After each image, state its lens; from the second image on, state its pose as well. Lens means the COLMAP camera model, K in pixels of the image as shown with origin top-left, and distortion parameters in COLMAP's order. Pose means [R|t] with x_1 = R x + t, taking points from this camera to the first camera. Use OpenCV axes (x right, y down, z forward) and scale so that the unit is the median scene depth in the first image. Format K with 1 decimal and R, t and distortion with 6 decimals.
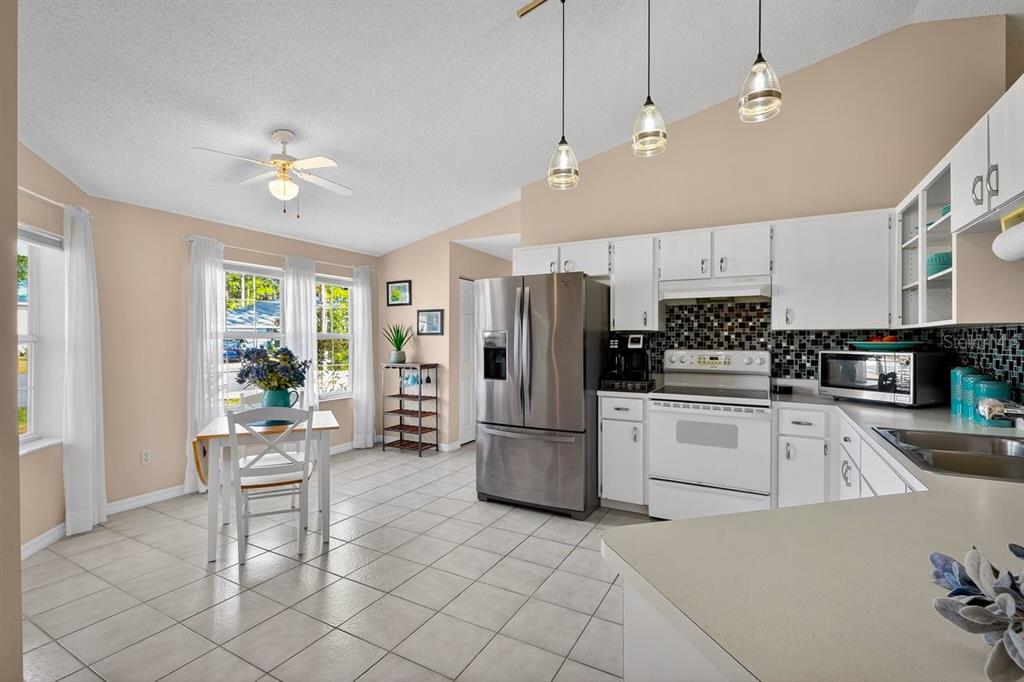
lens RADIAL K [[459.2, 0, 512.0], [0, 459.2, 341.0], [0, 0, 1]] dist [-0.001202, -0.000371]
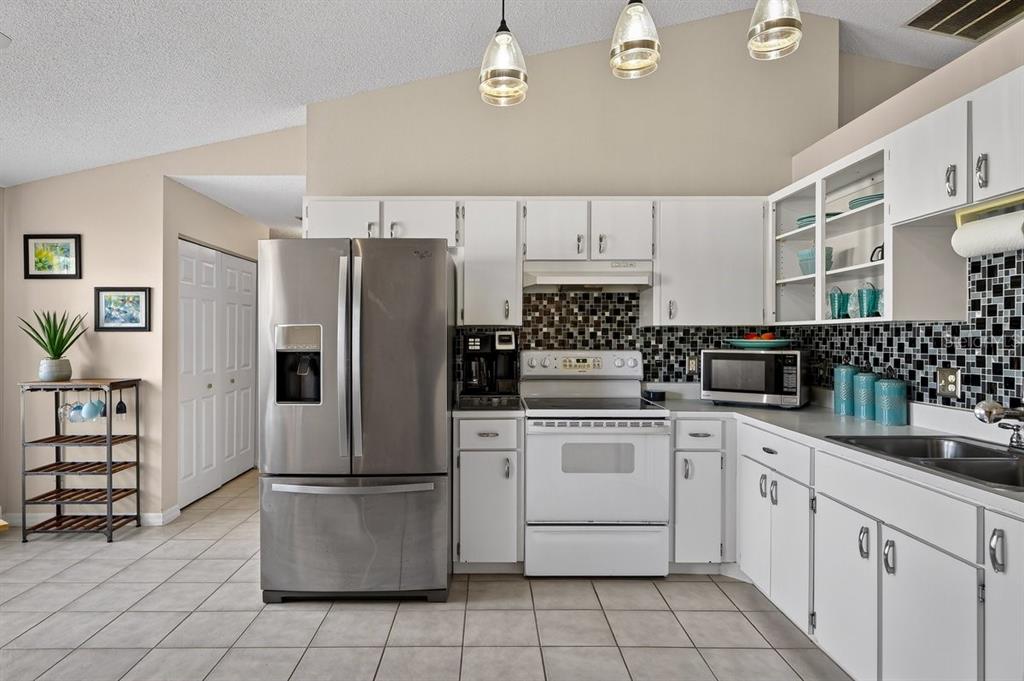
lens RADIAL K [[580.3, 0, 490.1], [0, 580.3, 335.8], [0, 0, 1]] dist [-0.001589, -0.001033]
pose [[0.877075, -0.002123, 0.480349, -0.184821], [0.004168, 0.999986, -0.003191, -0.003289], [-0.480336, 0.004801, 0.877072, 0.189781]]
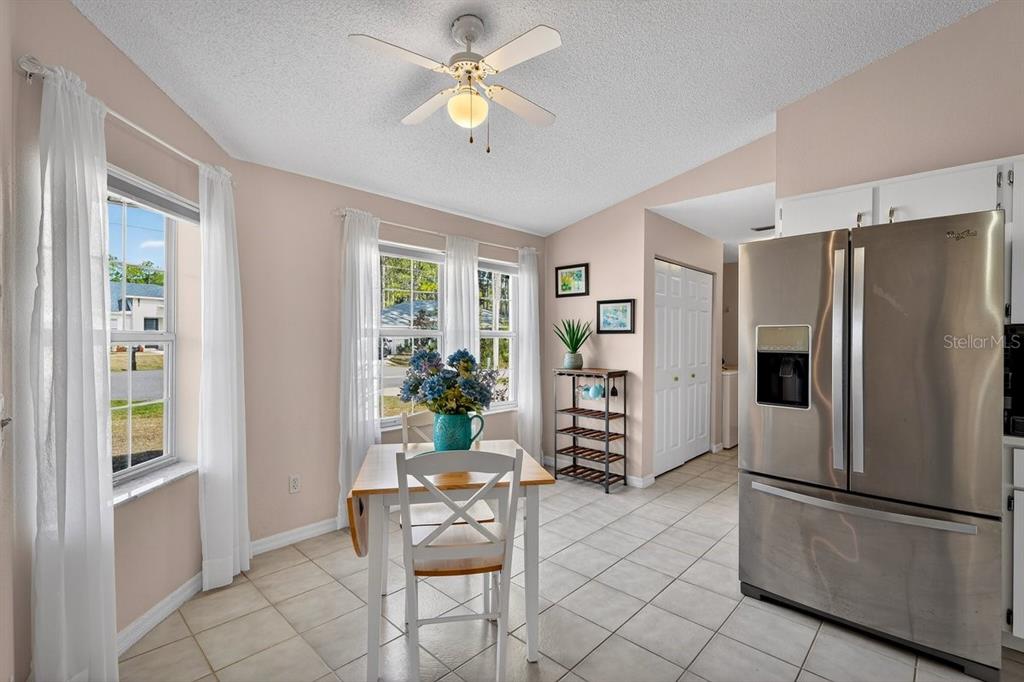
lens RADIAL K [[459.2, 0, 512.0], [0, 459.2, 341.0], [0, 0, 1]] dist [-0.001202, -0.000371]
pose [[0.967653, 0.003025, -0.252265, -0.228767], [-0.002338, 0.999993, 0.003022, -0.002343], [0.252272, -0.002334, 0.967653, 0.321542]]
